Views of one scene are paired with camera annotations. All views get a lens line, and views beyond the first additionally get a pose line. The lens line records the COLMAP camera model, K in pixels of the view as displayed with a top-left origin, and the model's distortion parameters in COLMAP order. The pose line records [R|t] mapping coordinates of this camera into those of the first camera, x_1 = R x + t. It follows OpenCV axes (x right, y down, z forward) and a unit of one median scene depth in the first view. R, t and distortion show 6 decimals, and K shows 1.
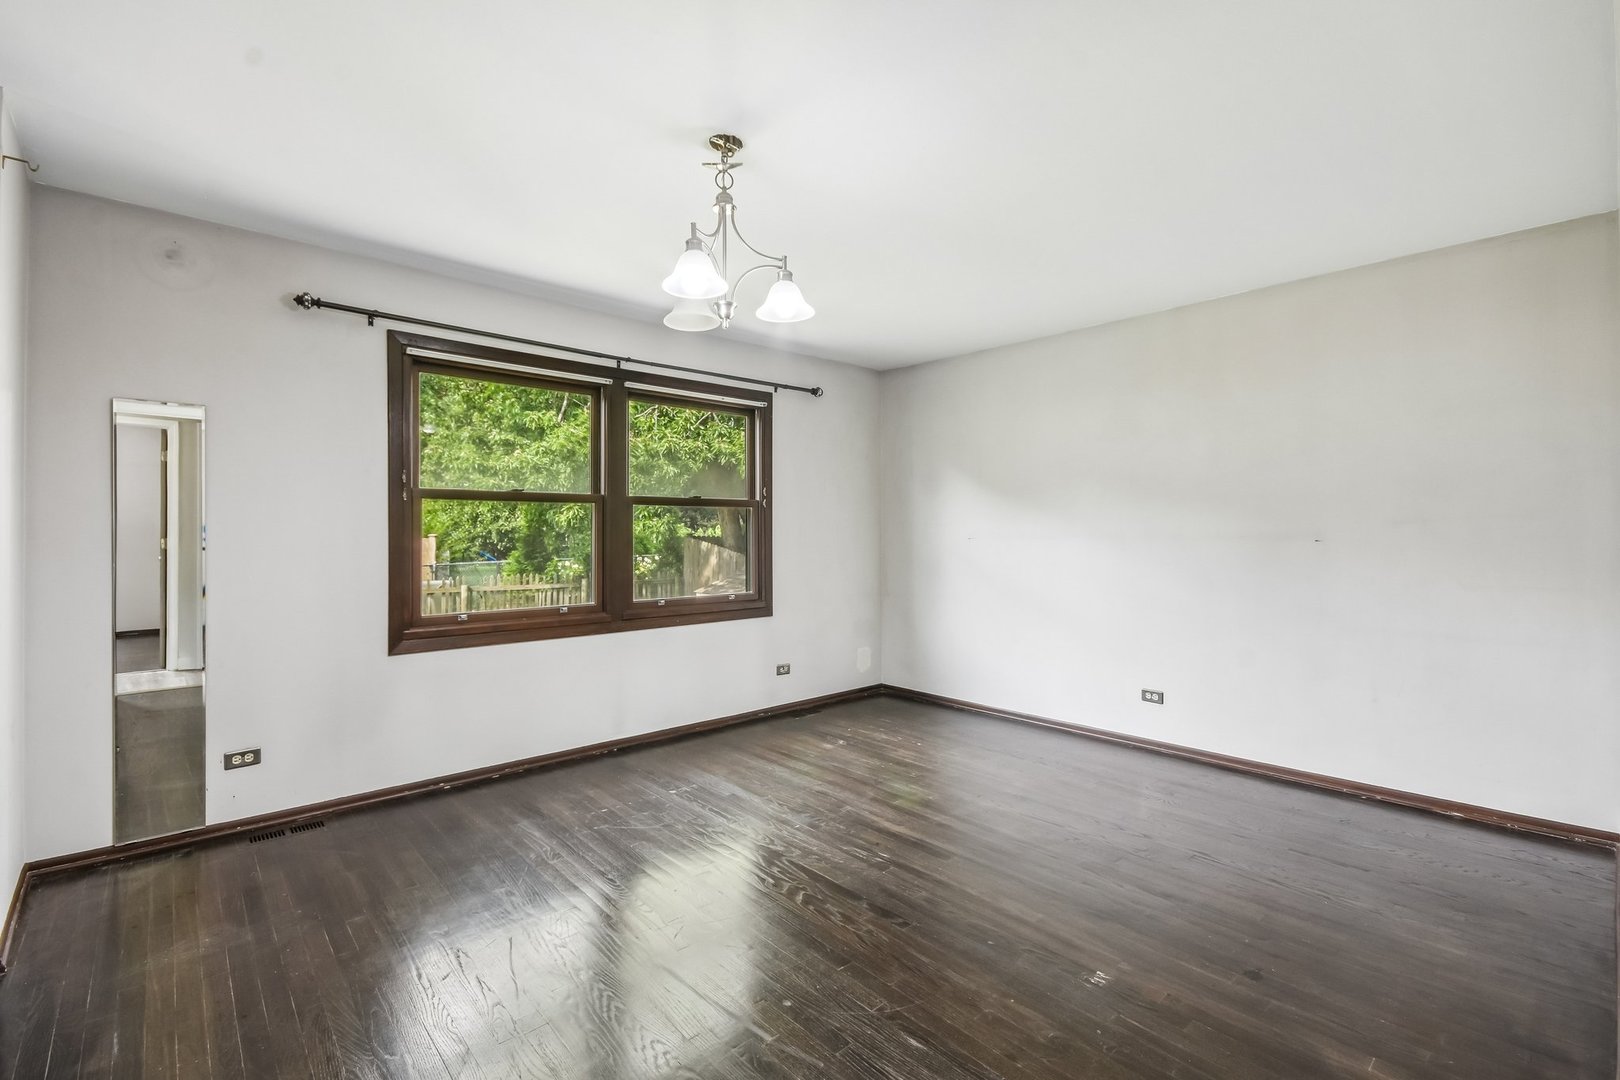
lens RADIAL K [[721.9, 0, 816.1], [0, 721.9, 548.8], [0, 0, 1]] dist [0.008481, -0.004306]
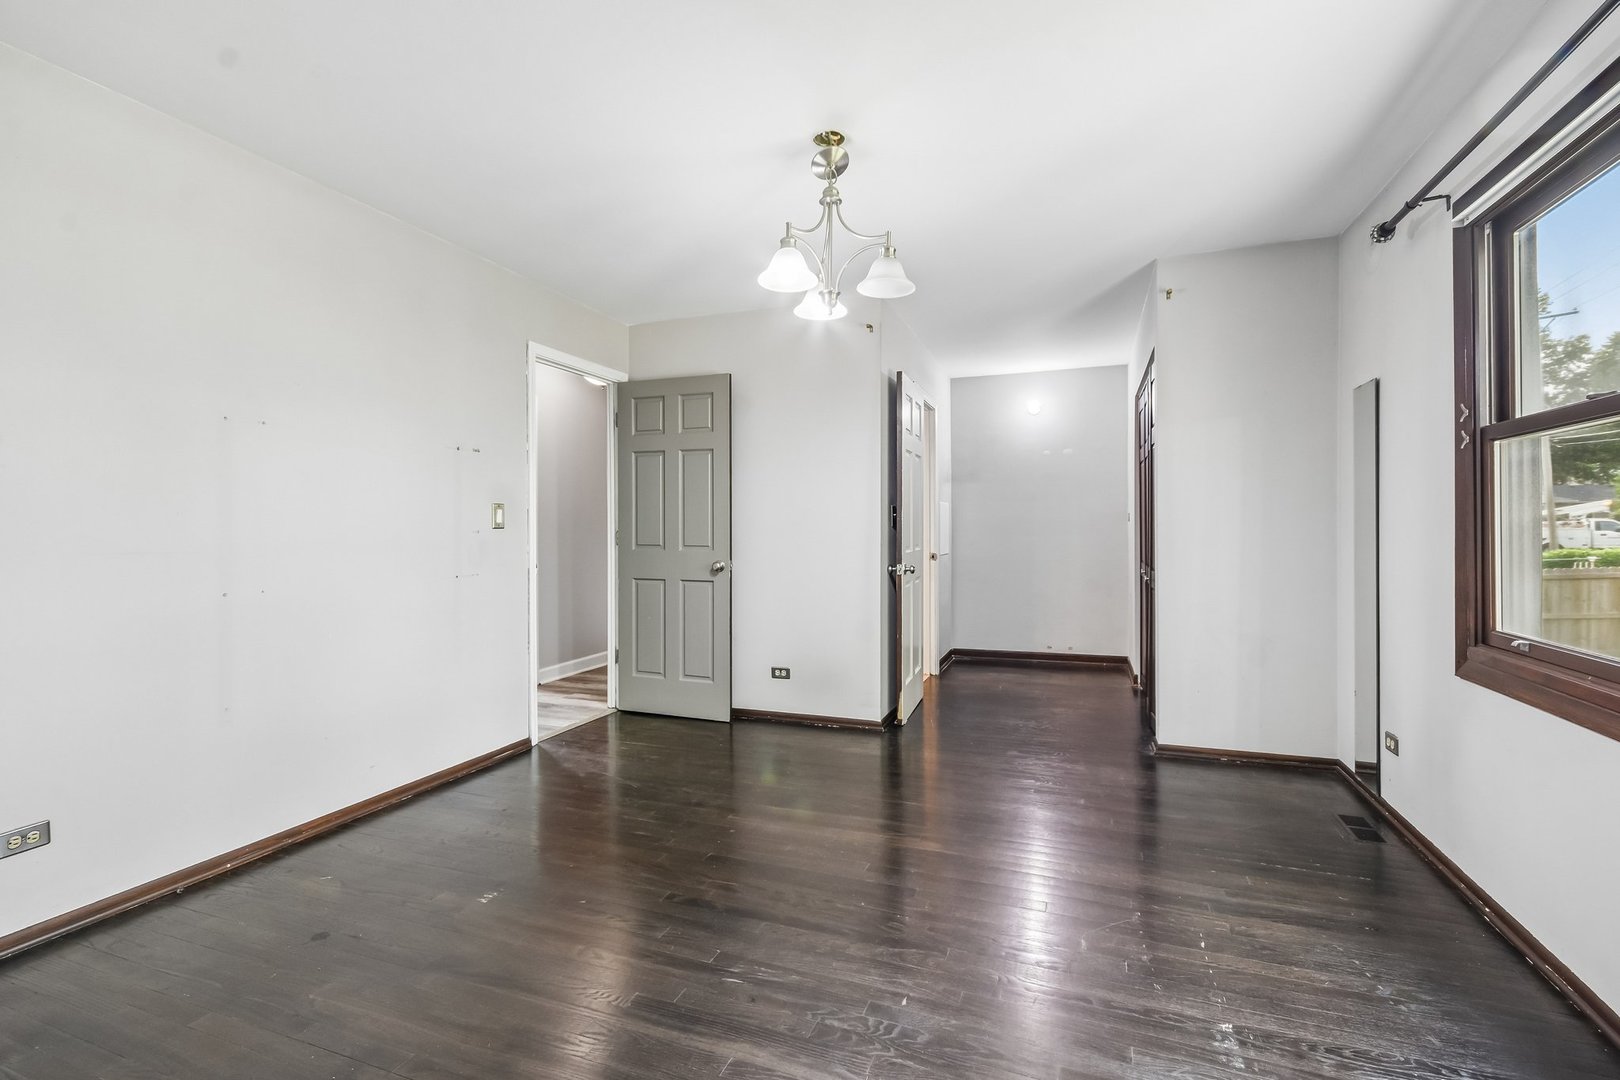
lens RADIAL K [[721.9, 0, 796.2], [0, 721.9, 538.4], [0, 0, 1]] dist [0.008481, -0.004306]
pose [[-0.895093, 0.013970, -0.445661, 0.276331], [-0.000306, 0.999490, 0.031944, -0.003986], [0.445880, 0.028730, -0.894632, 1.336737]]
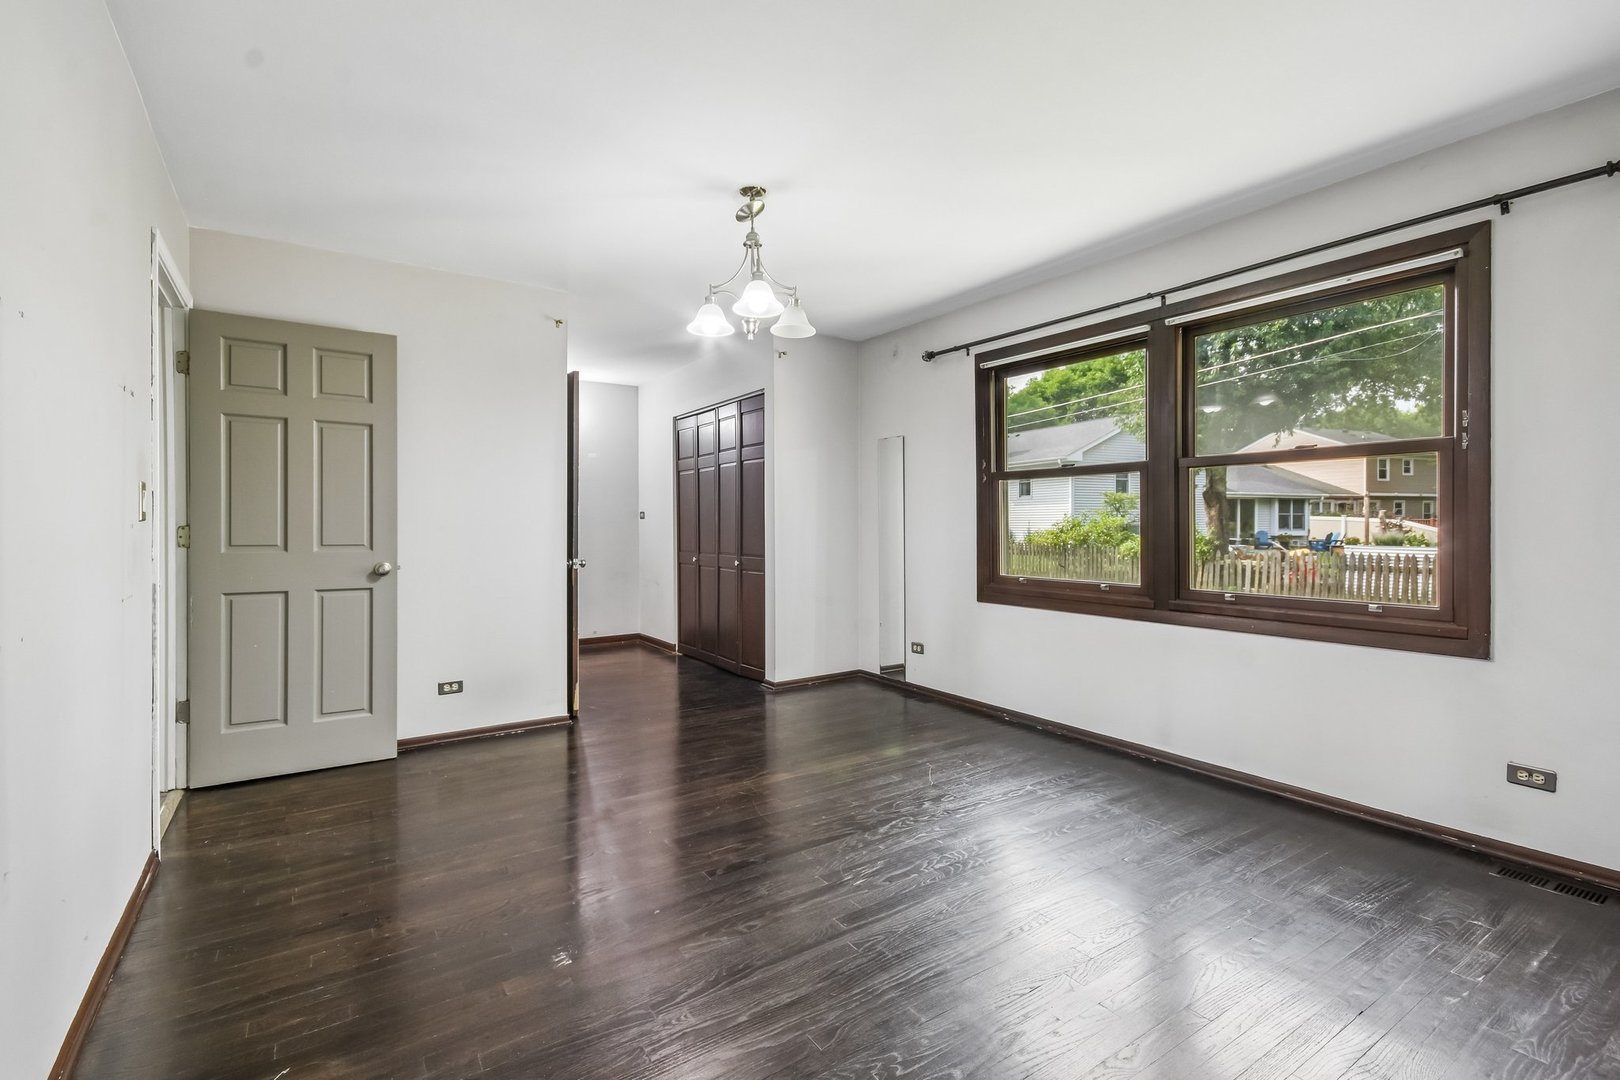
lens RADIAL K [[721.9, 0, 777.4], [0, 721.9, 539.0], [0, 0, 1]] dist [0.008481, -0.004306]
pose [[-0.170259, 0.025848, -0.985060, 0.768749], [-0.016152, 0.999448, 0.029017, 0.002380], [0.985267, 0.020851, -0.169747, 0.863460]]
